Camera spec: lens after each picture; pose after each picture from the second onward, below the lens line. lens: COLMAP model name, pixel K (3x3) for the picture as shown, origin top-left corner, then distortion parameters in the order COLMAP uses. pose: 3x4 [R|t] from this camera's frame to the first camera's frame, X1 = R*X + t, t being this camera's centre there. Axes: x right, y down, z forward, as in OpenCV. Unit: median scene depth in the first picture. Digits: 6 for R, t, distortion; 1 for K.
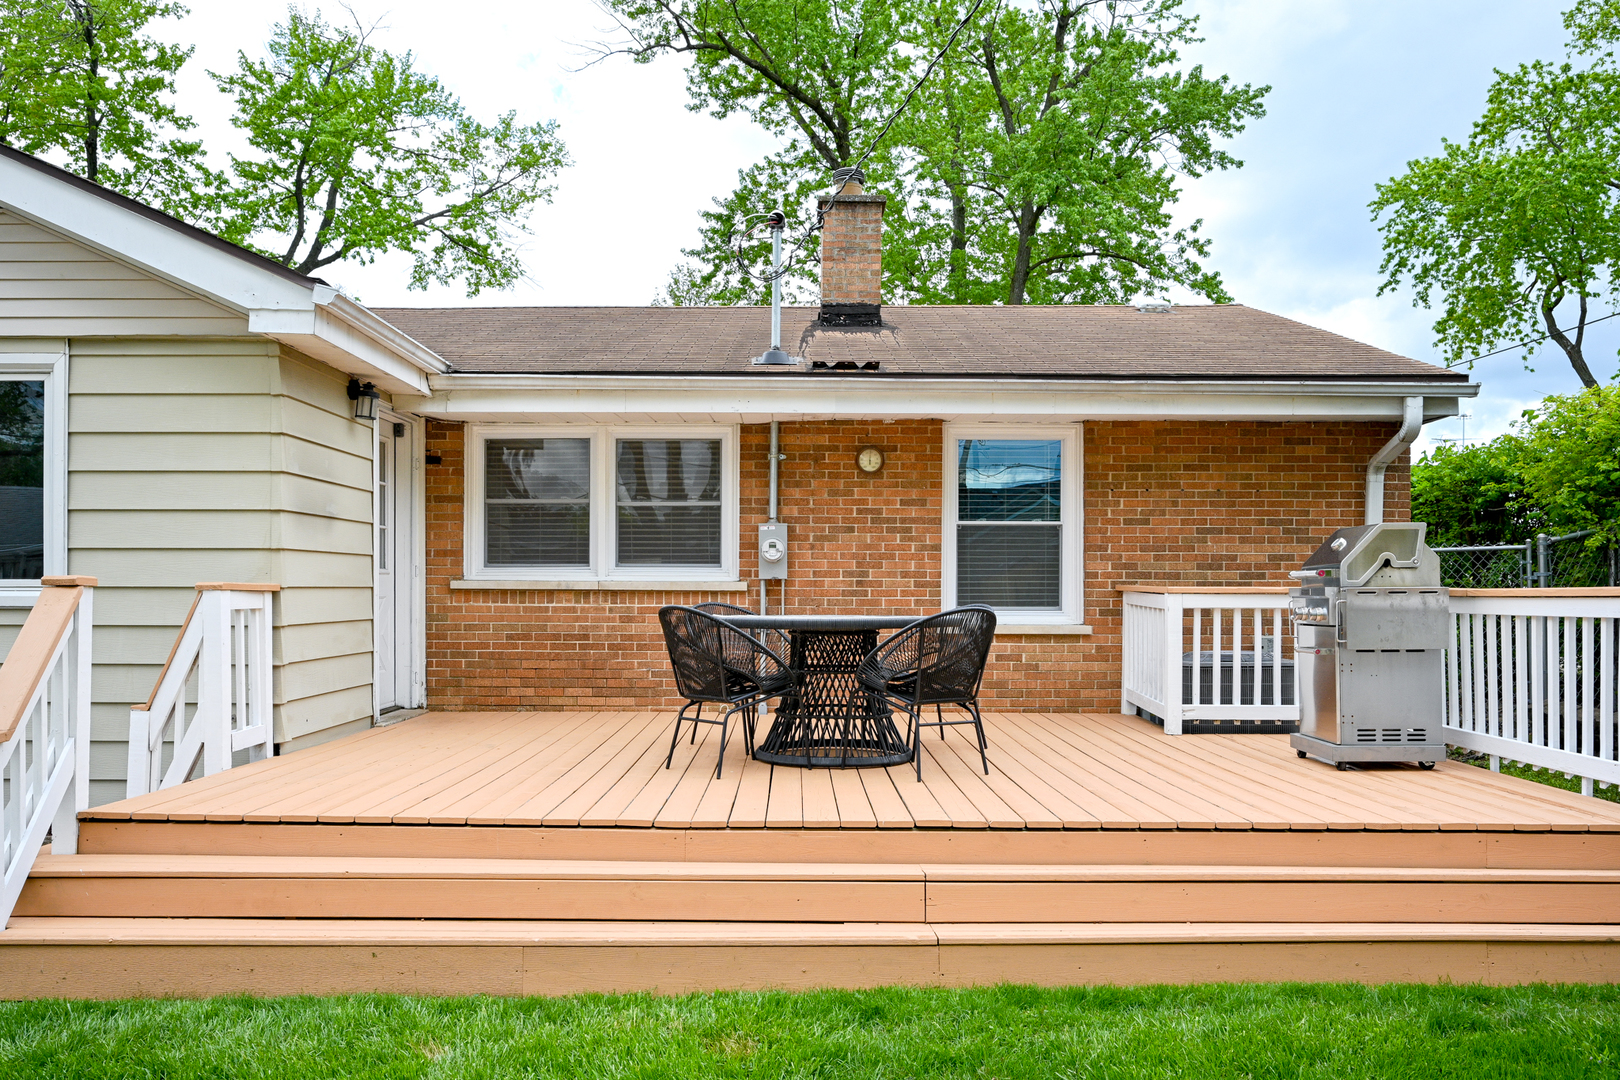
lens RADIAL K [[1223.9, 0, 789.5], [0, 1223.9, 577.8], [0, 0, 1]] dist [-0.004248, -0.003832]
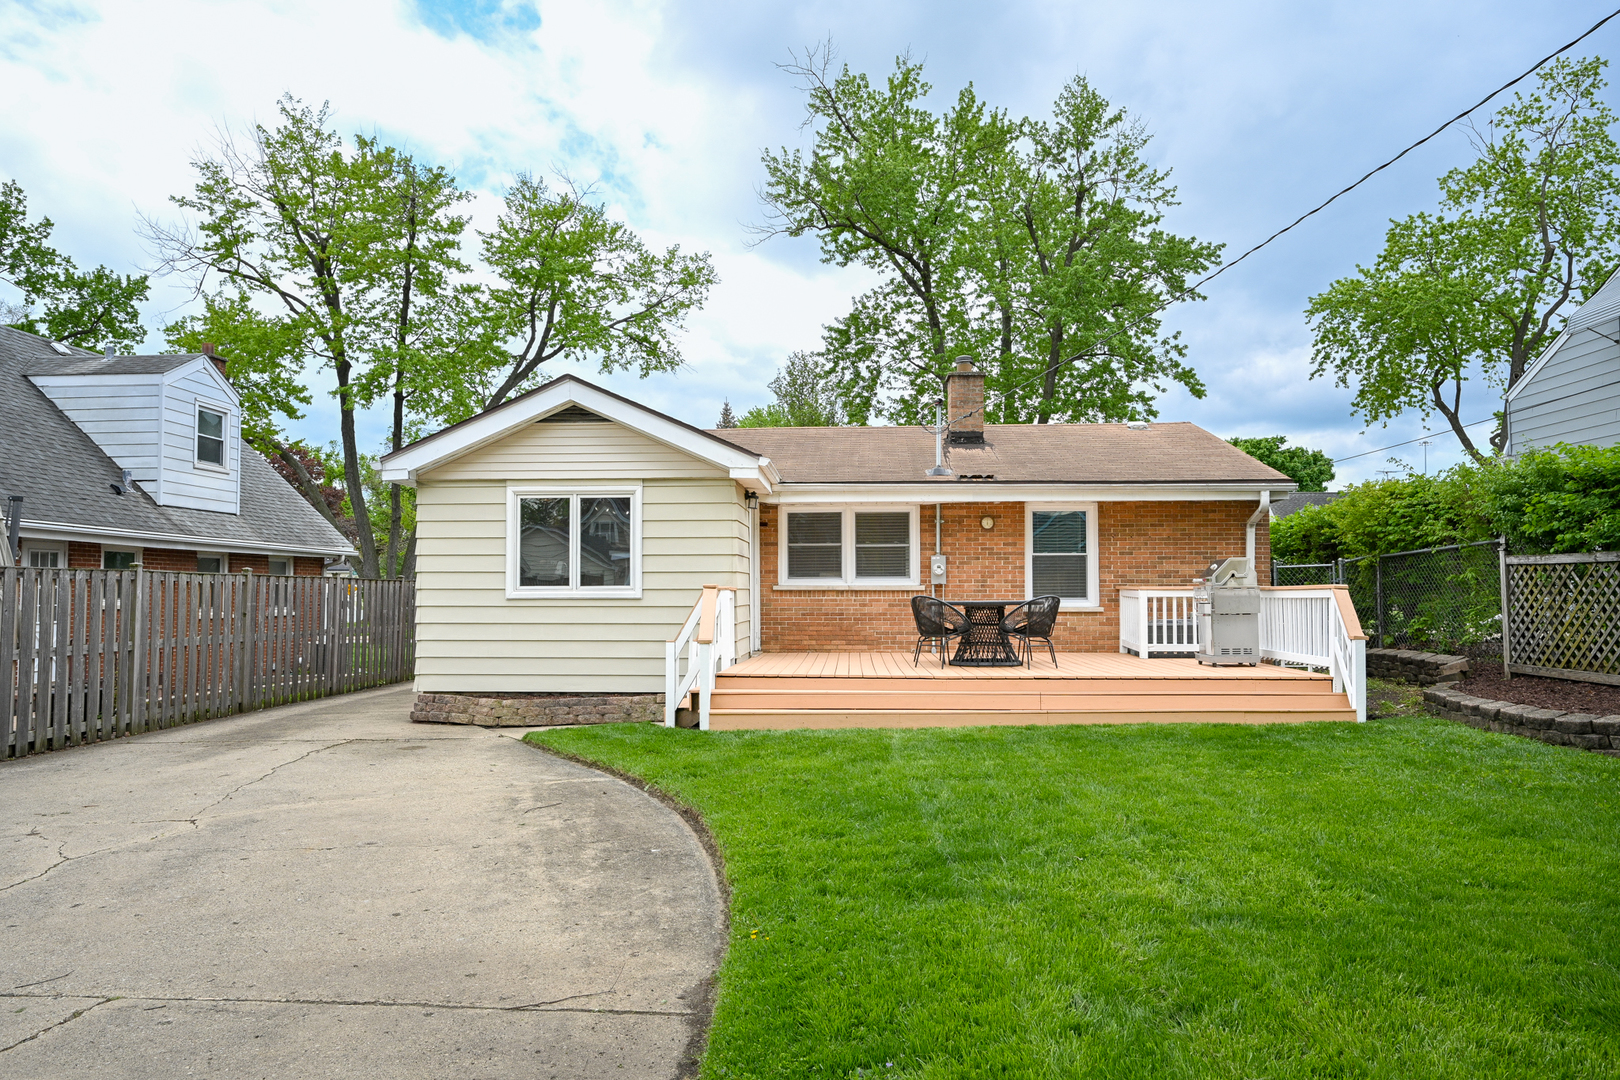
lens RADIAL K [[1053.5, 0, 809.1], [0, 1053.5, 545.9], [0, 0, 1]] dist [-0.001576, -0.004933]
pose [[0.999354, -0.006925, -0.035255, -0.058901], [0.005655, 0.999336, -0.035999, -0.000156], [0.035481, 0.035777, 0.998730, -0.253284]]
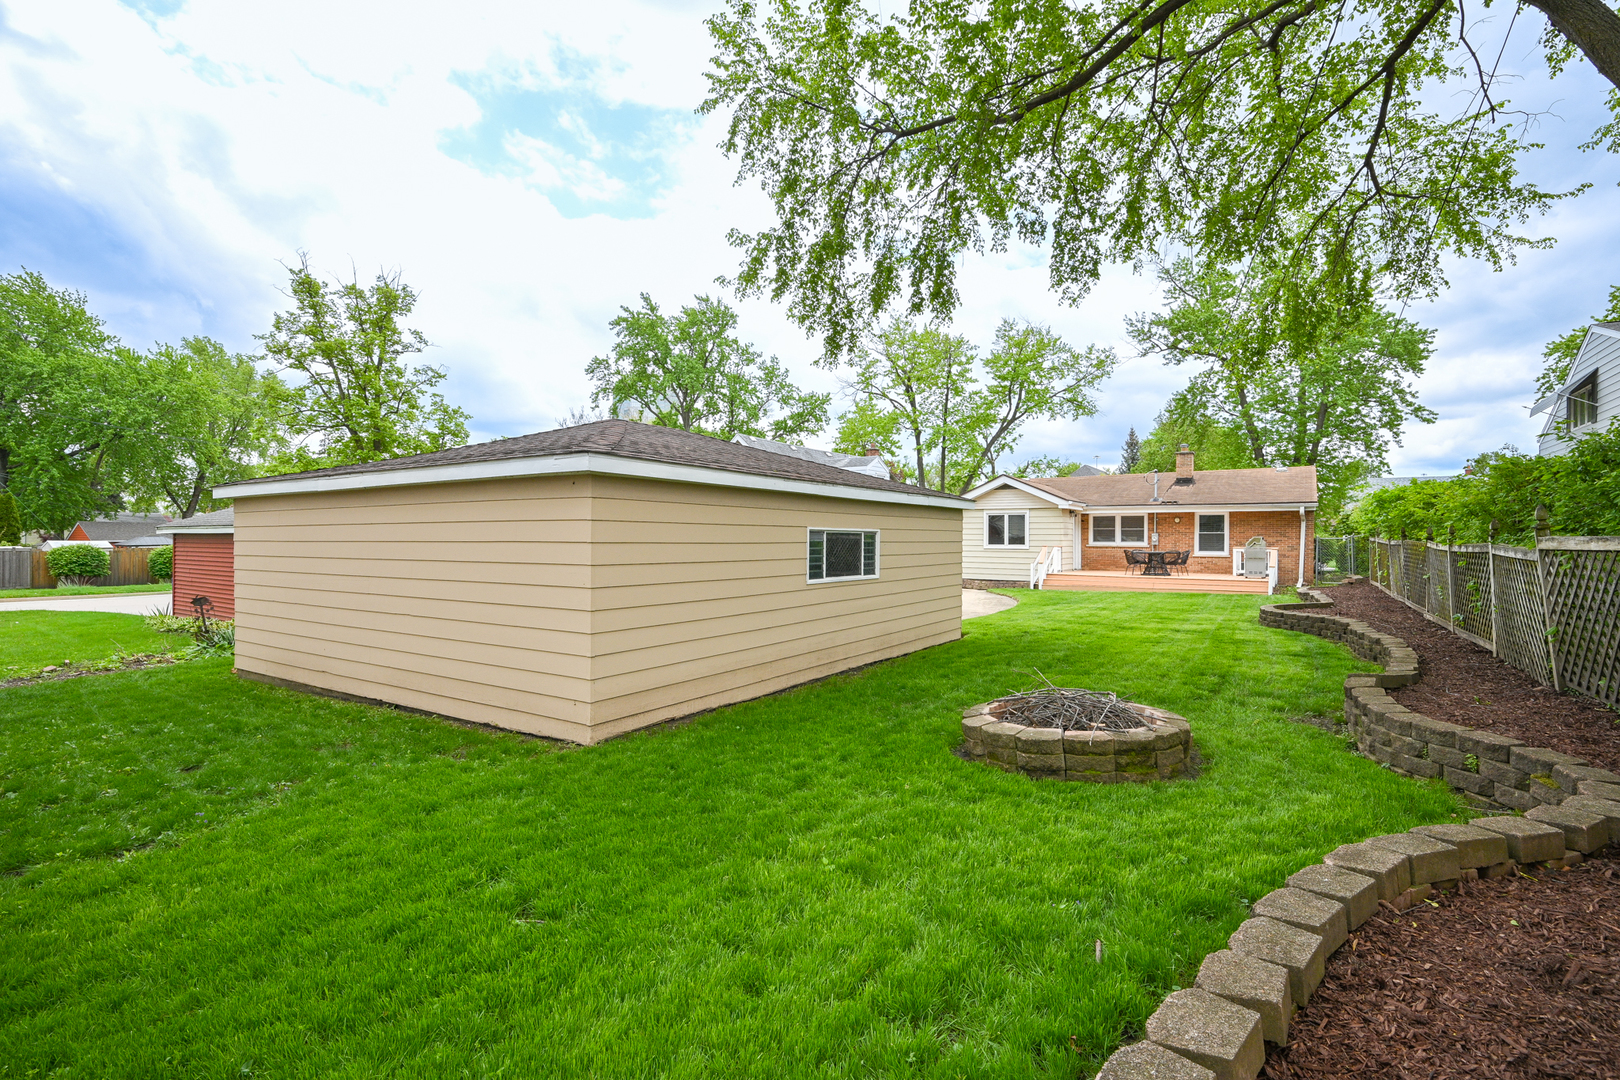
lens RADIAL K [[752.1, 0, 809.5], [0, 752.1, 542.0], [0, 0, 1]] dist [-0.001330, -0.000330]
pose [[0.838773, 0.004077, -0.544466, 0.170597], [0.001456, 0.999952, 0.009730, -0.015052], [0.544479, -0.008953, 0.838727, -0.832572]]
